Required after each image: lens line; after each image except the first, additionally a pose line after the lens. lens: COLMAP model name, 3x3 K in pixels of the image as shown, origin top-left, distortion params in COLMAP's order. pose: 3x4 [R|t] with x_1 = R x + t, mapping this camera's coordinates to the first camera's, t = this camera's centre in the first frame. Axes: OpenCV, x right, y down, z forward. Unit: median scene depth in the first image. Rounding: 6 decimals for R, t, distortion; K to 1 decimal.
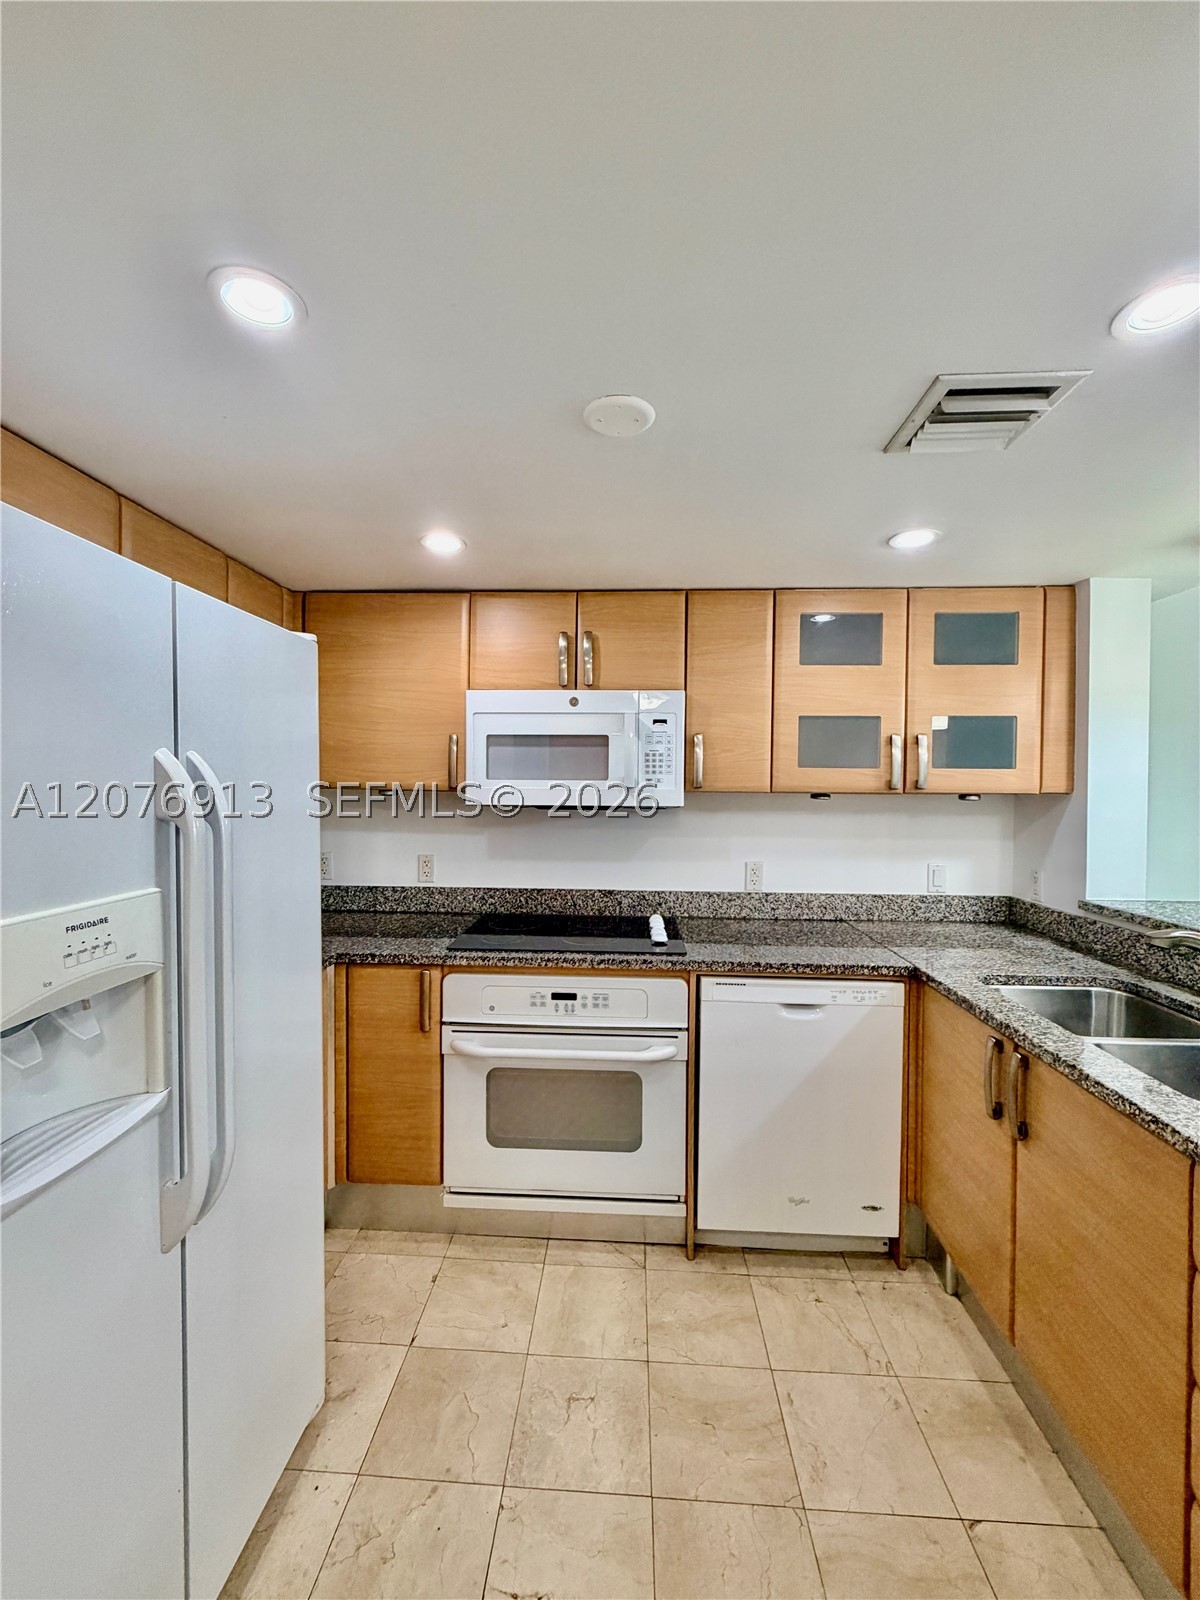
lens RADIAL K [[635.2, 0, 597.6], [0, 635.2, 796.8], [0, 0, 1]] dist [-0.001147, 0.000195]
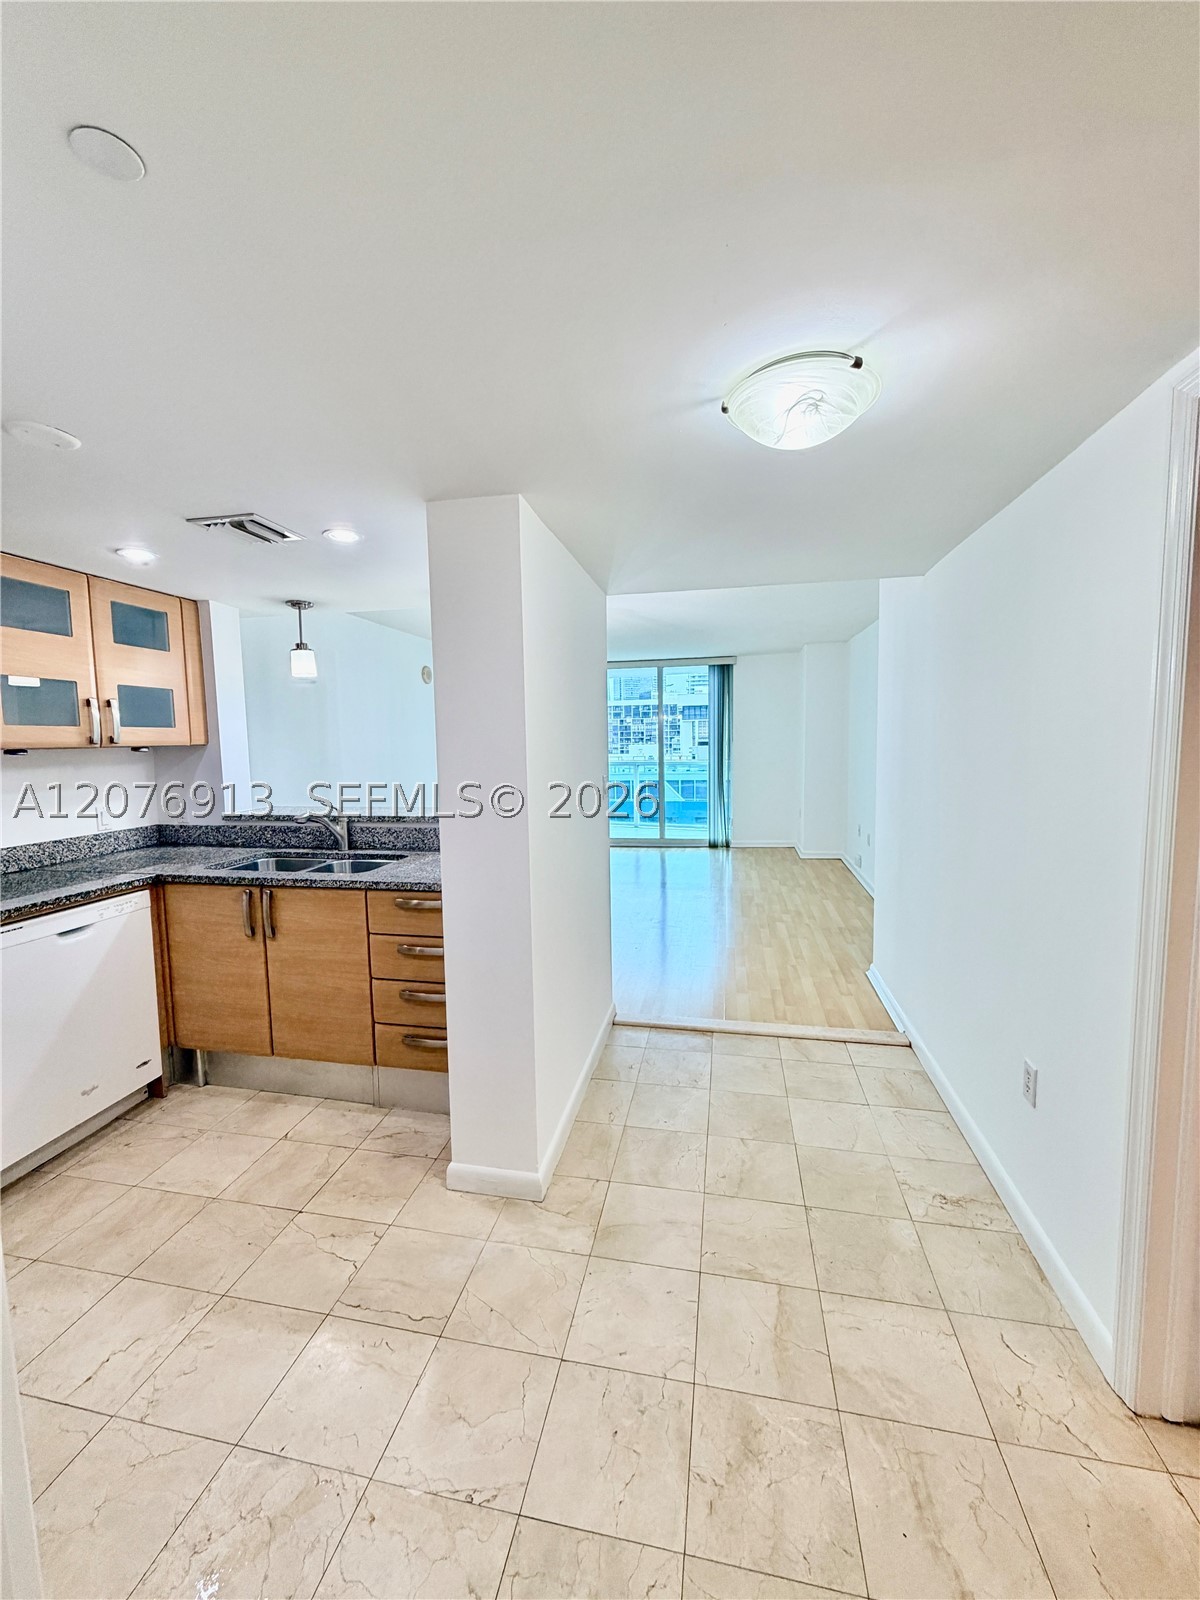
lens RADIAL K [[635.2, 0, 603.5], [0, 635.2, 798.5], [0, 0, 1]] dist [-0.001147, 0.000195]
pose [[0.138547, -0.100909, 0.985201, -0.588062], [0.028601, 0.994788, 0.097869, 0.000704], [-0.989943, 0.014619, 0.140711, -0.116954]]
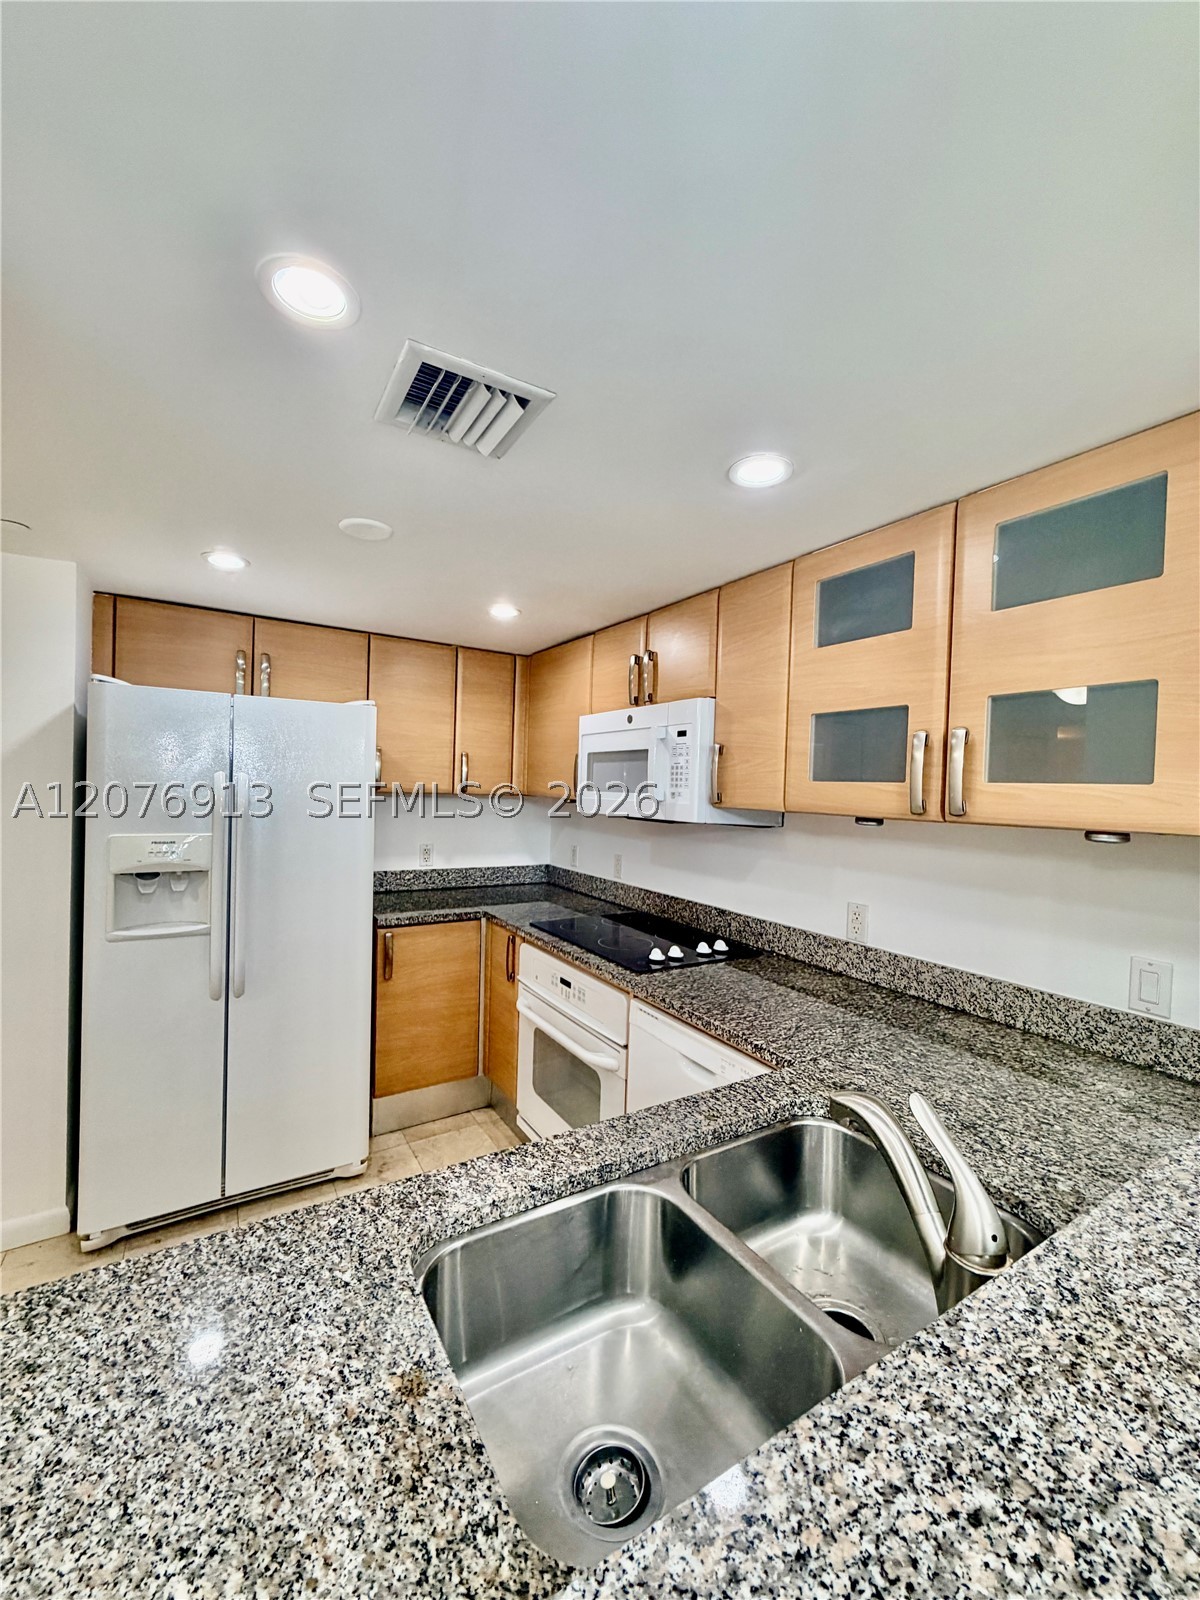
lens RADIAL K [[635.2, 0, 603.3], [0, 635.2, 797.8], [0, 0, 1]] dist [-0.001147, 0.000195]
pose [[0.576132, 0.023369, -0.817022, 0.809629], [-0.040020, 0.999199, 0.000360, -0.015982], [0.816376, 0.032490, 0.576606, 0.350811]]
